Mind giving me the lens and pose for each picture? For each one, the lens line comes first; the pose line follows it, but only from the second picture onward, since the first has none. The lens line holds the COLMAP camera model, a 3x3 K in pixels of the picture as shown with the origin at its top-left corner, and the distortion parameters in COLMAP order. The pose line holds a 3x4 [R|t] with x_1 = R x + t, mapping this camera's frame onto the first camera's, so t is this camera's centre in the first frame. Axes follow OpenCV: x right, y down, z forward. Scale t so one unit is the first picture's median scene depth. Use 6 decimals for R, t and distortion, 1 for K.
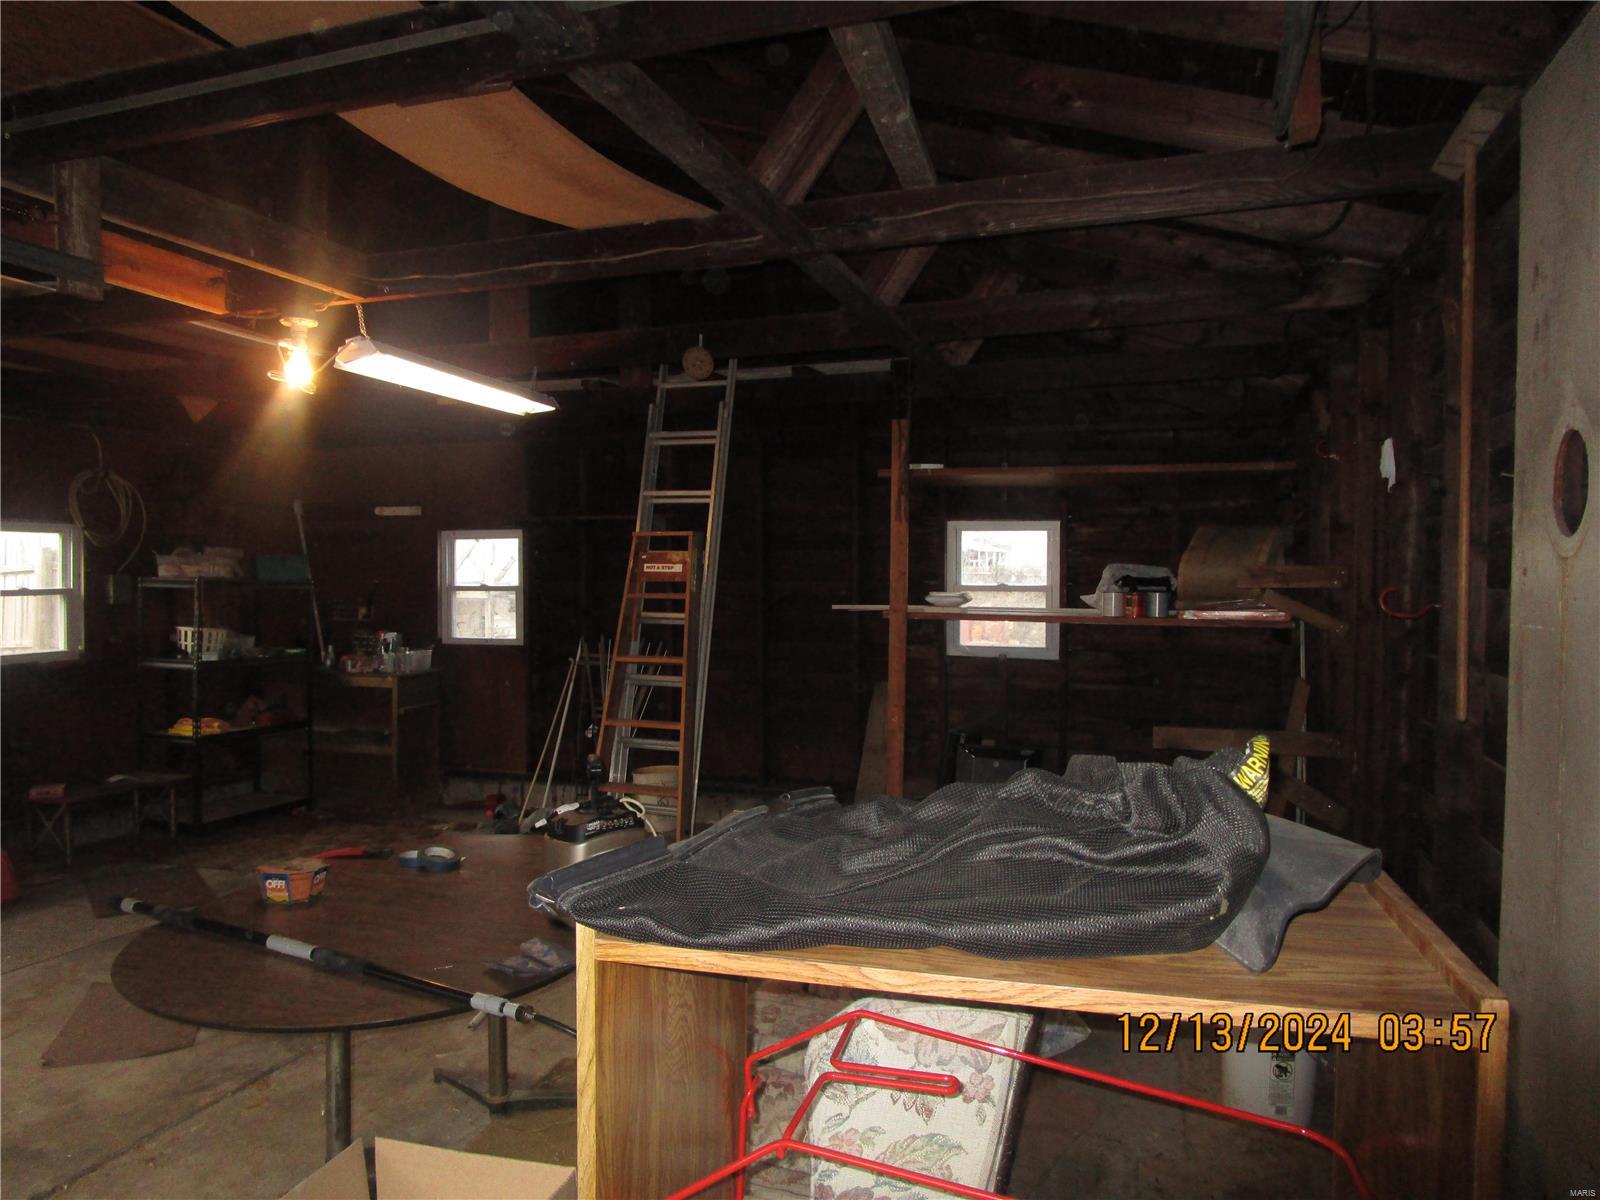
lens RADIAL K [[1125.9, 0, 792.9], [0, 1125.9, 607.1], [0, 0, 1]] dist [-0.033584, 0.012615]
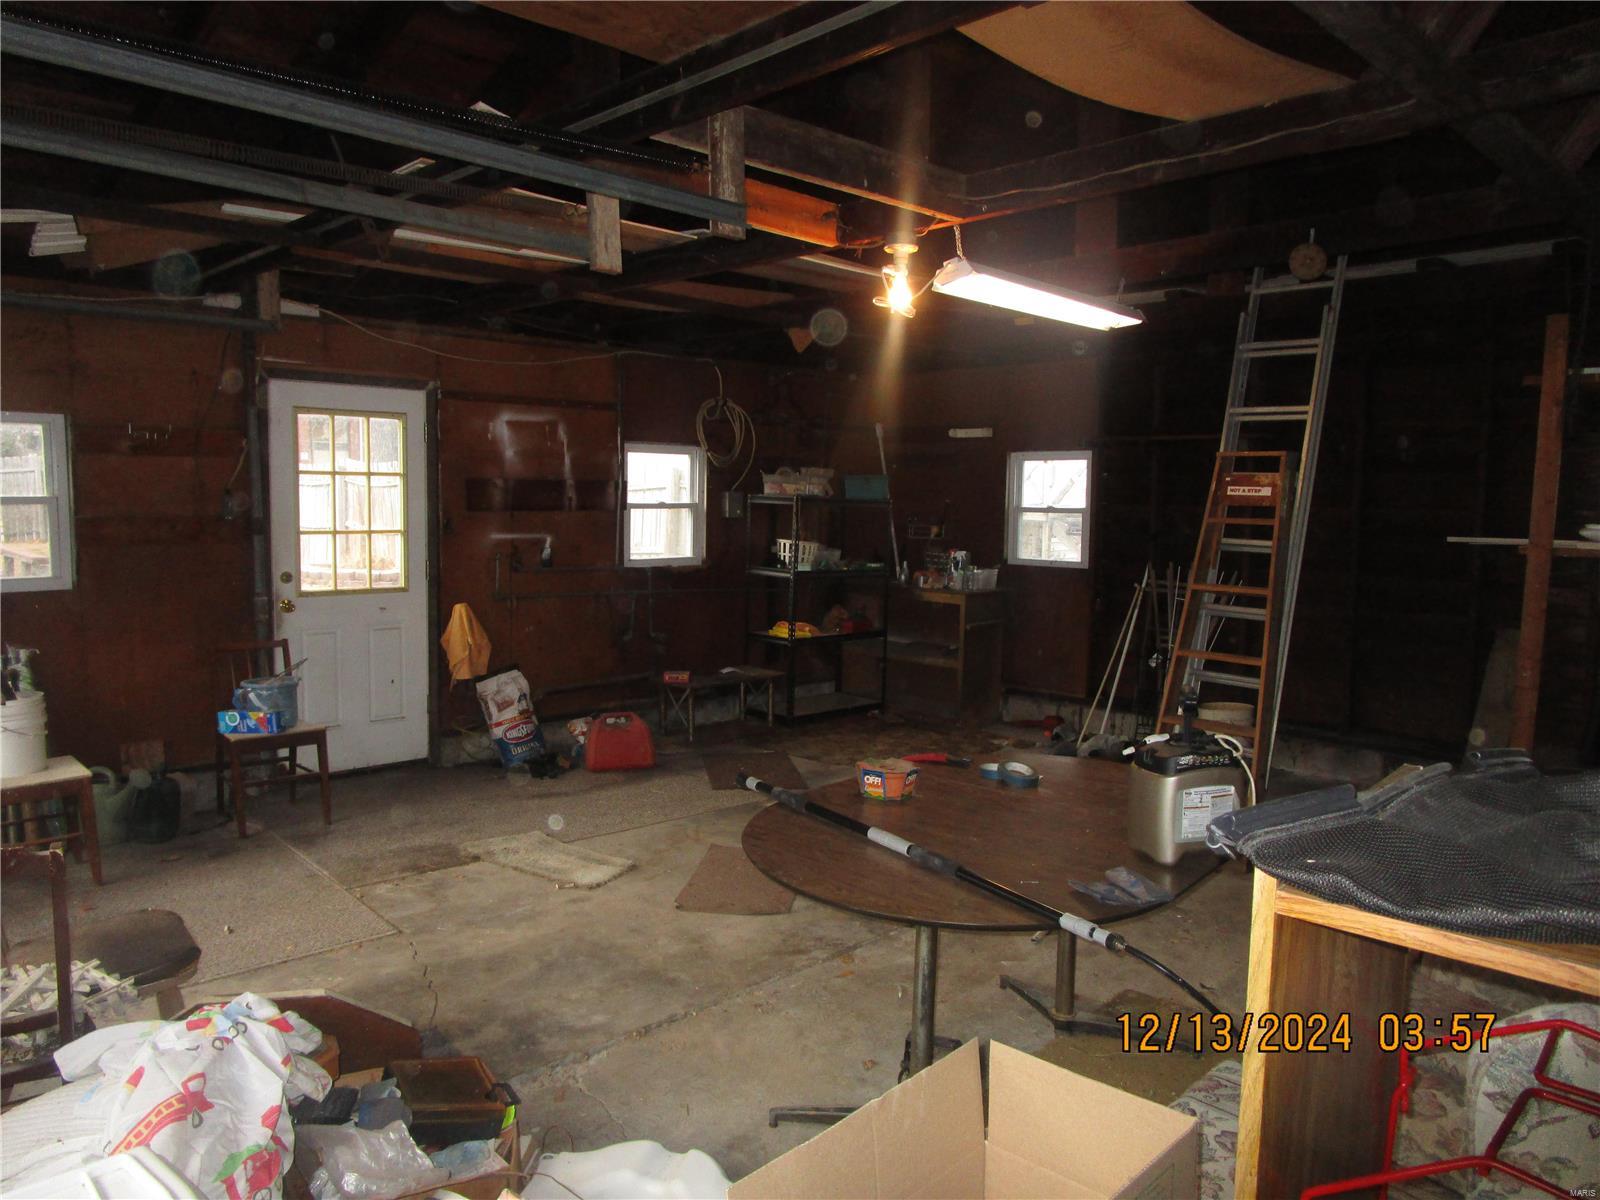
lens RADIAL K [[1125.9, 0, 804.1], [0, 1125.9, 602.0], [0, 0, 1]] dist [-0.033584, 0.012615]
pose [[0.891624, 0.053889, -0.449558, -0.026110], [-0.025659, 0.997310, 0.068658, 0.002958], [0.452048, -0.049682, 0.890609, 0.009510]]
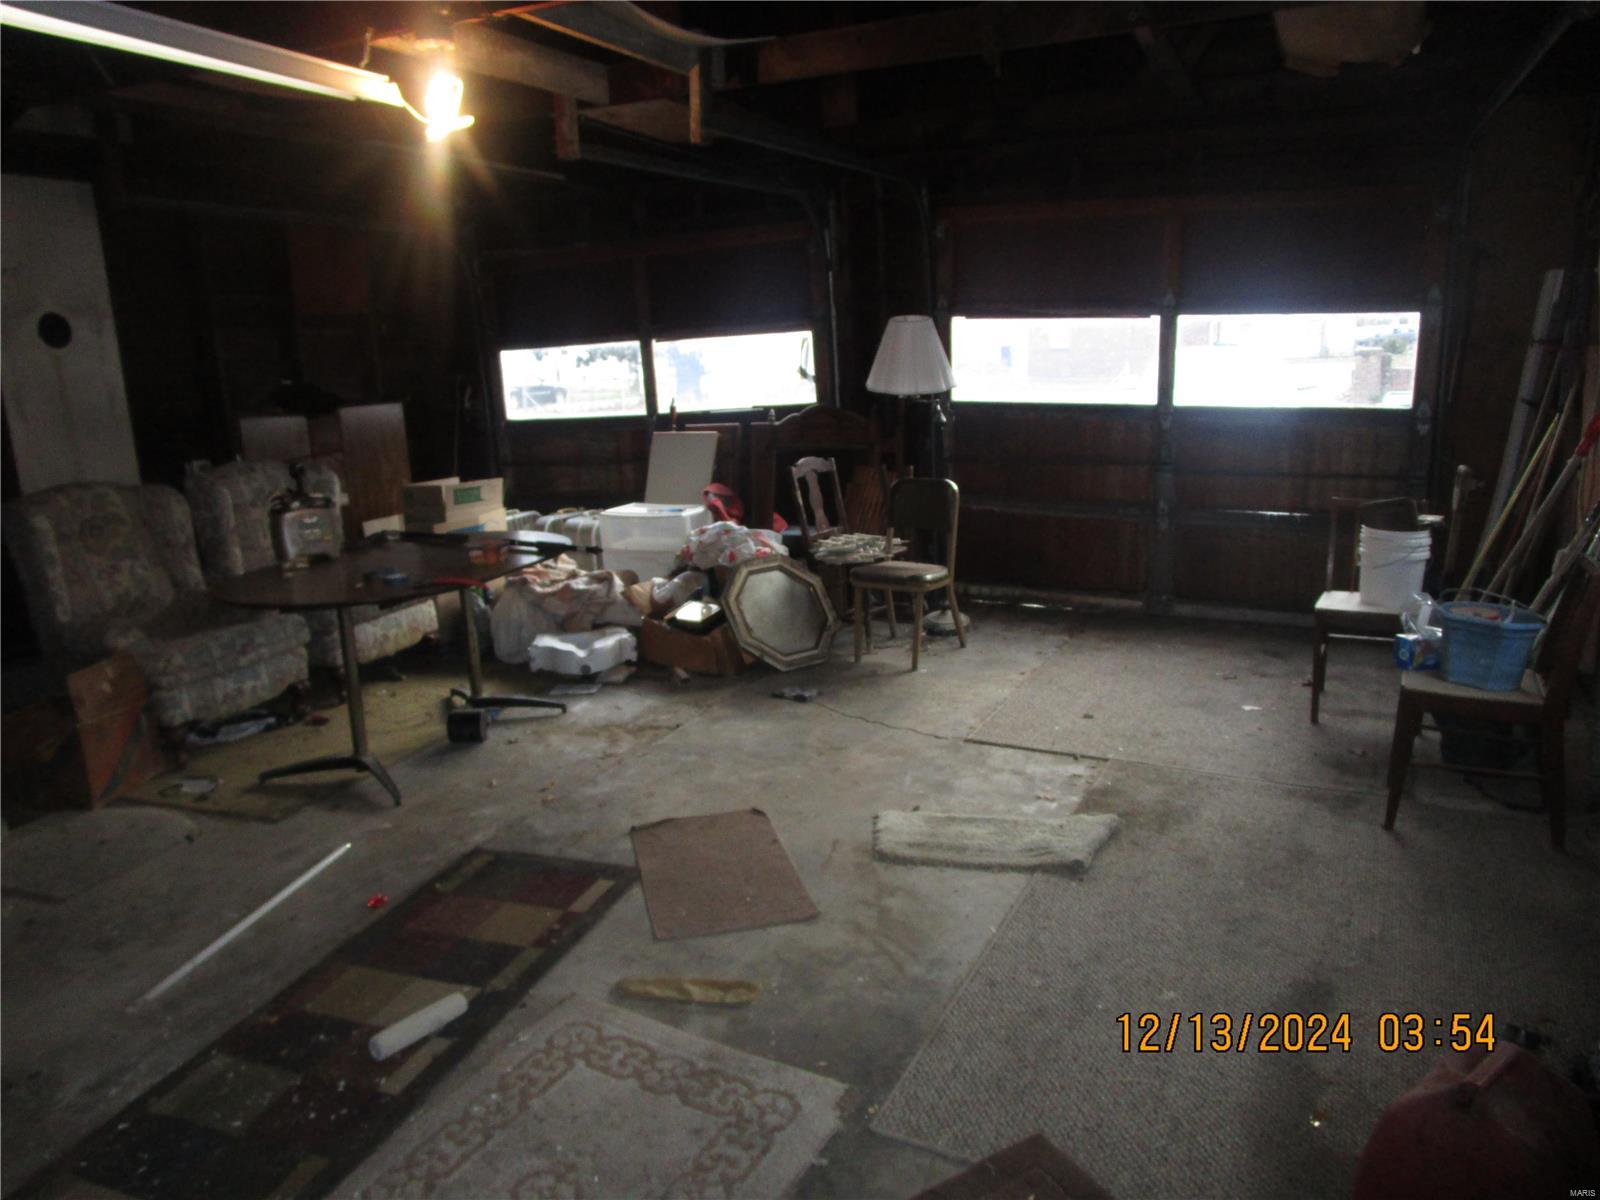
lens RADIAL K [[1125.9, 0, 787.7], [0, 1125.9, 598.6], [0, 0, 1]] dist [-0.033584, 0.012615]
pose [[-0.992569, 0.009988, 0.121275, -0.598513], [0.040719, 0.966434, 0.253669, -0.033319], [-0.114671, 0.256722, -0.959658, 1.401718]]
